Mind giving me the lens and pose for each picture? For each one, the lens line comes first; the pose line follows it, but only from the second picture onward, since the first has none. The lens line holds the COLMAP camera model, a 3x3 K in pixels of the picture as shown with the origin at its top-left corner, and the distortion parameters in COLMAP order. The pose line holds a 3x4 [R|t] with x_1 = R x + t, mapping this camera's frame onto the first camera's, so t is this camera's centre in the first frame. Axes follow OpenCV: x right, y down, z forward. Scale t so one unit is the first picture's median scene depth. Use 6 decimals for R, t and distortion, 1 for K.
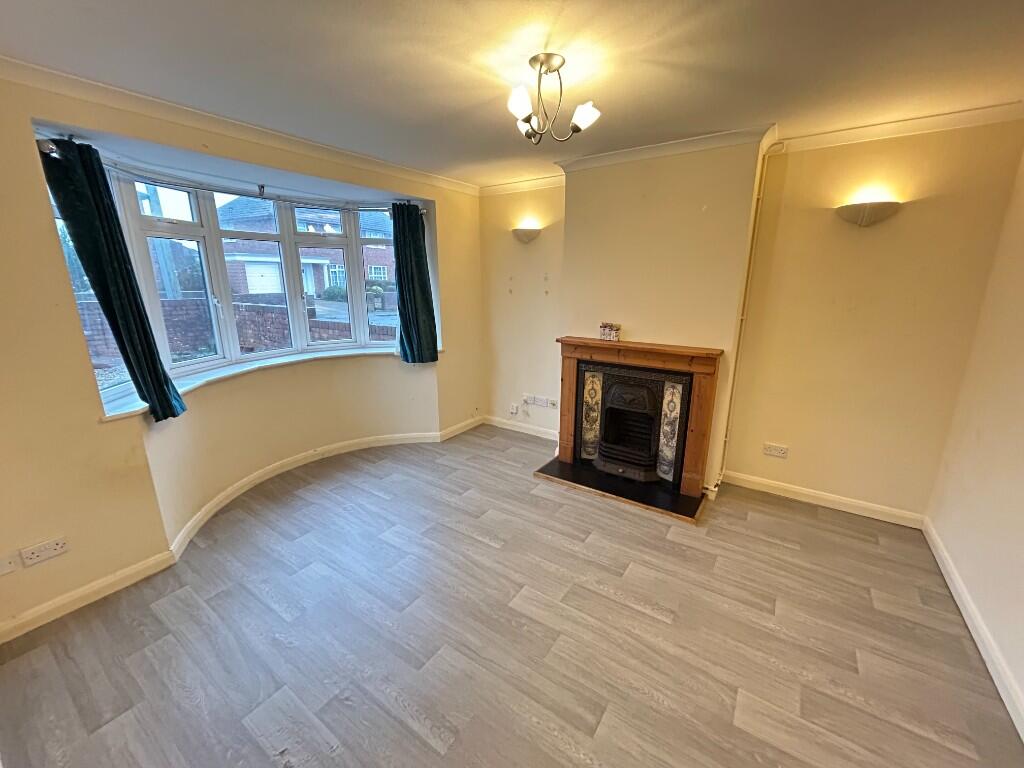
lens RADIAL K [[410.6, 0, 511.1], [0, 410.6, 384.1], [0, 0, 1]] dist [0.001924, 0.000040]
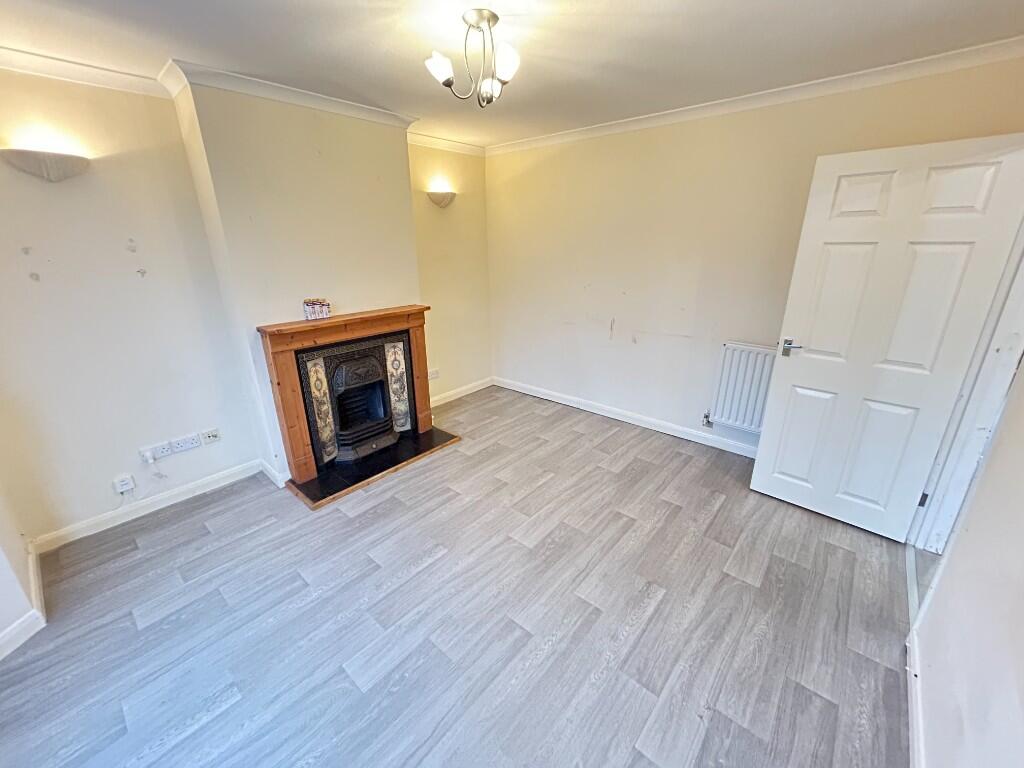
lens RADIAL K [[410.6, 0, 514.0], [0, 410.6, 382.6], [0, 0, 1]] dist [0.001924, 0.000040]
pose [[0.116640, -0.325868, 0.938192, -0.594244], [0.261298, 0.921430, 0.287560, -0.130075], [-0.958185, 0.211606, 0.192625, 0.490223]]
